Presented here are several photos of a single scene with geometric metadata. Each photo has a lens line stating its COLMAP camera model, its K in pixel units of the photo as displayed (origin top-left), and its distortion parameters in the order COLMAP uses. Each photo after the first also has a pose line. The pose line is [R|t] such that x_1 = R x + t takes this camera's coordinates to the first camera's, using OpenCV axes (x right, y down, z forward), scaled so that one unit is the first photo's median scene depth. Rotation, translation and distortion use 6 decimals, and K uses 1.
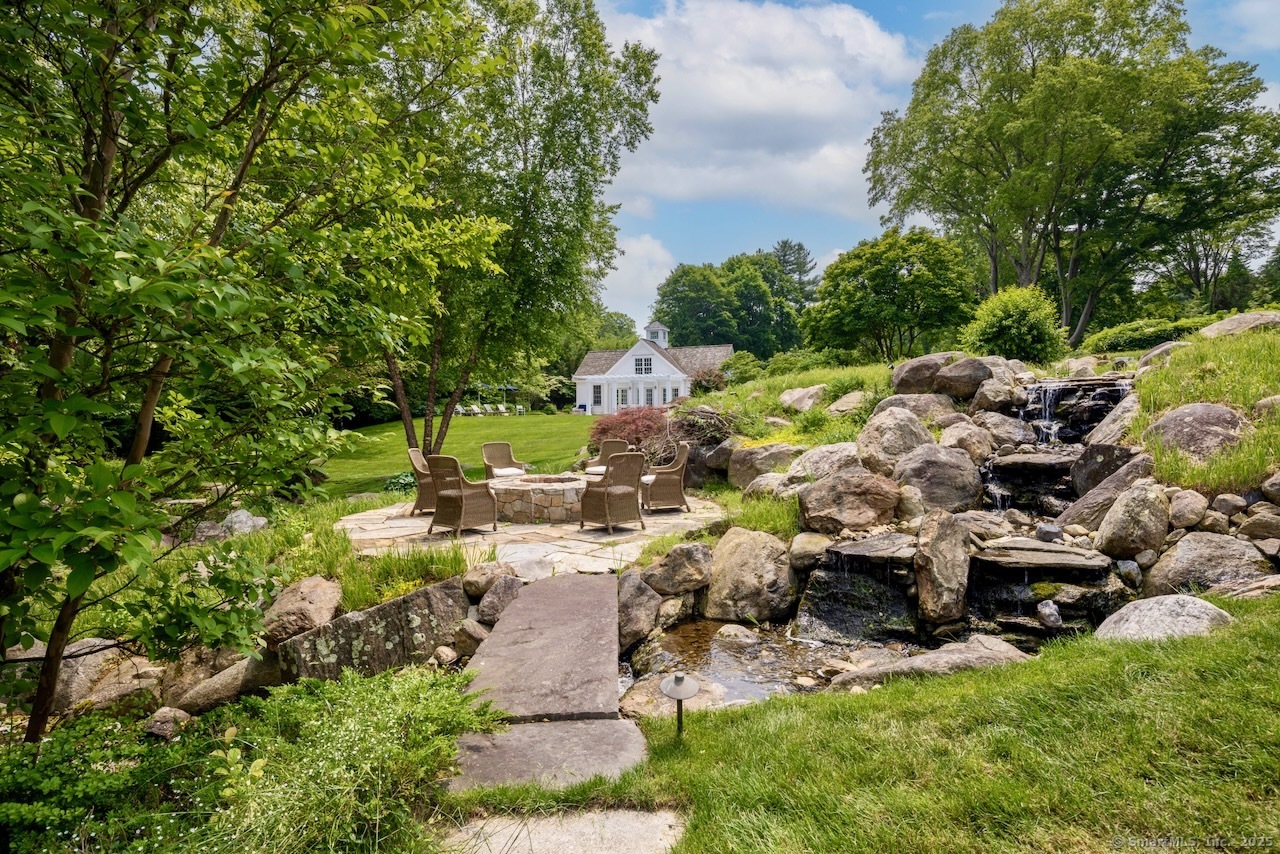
lens RADIAL K [[623.9, 0, 638.4], [0, 623.9, 424.7], [0, 0, 1]] dist [-0.004592, -0.001693]
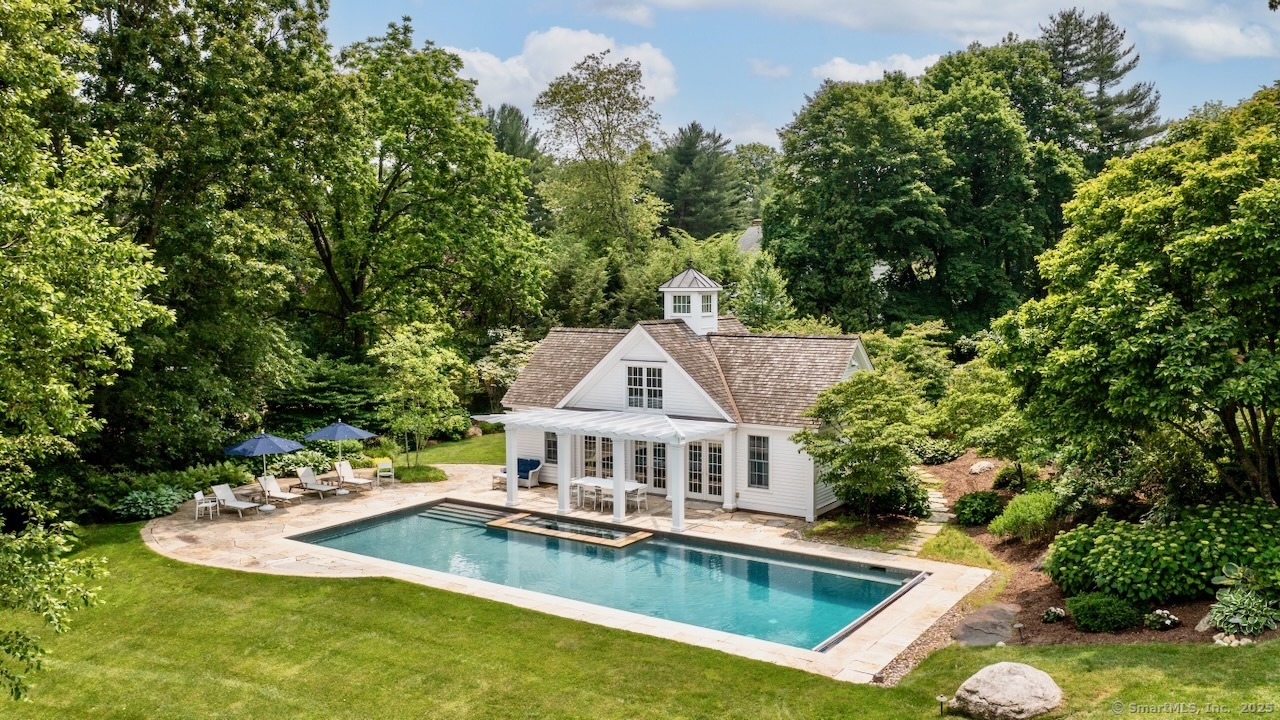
lens RADIAL K [[1040.4, 0, 641.1], [0, 1040.4, 358.4], [0, 0, 1]] dist [0.000558, -0.002047]
pose [[0.981629, 0.007671, -0.190647, 0.077845], [0.002168, 0.998679, 0.051347, -0.082506], [0.190789, -0.050817, 0.980315, 0.169540]]
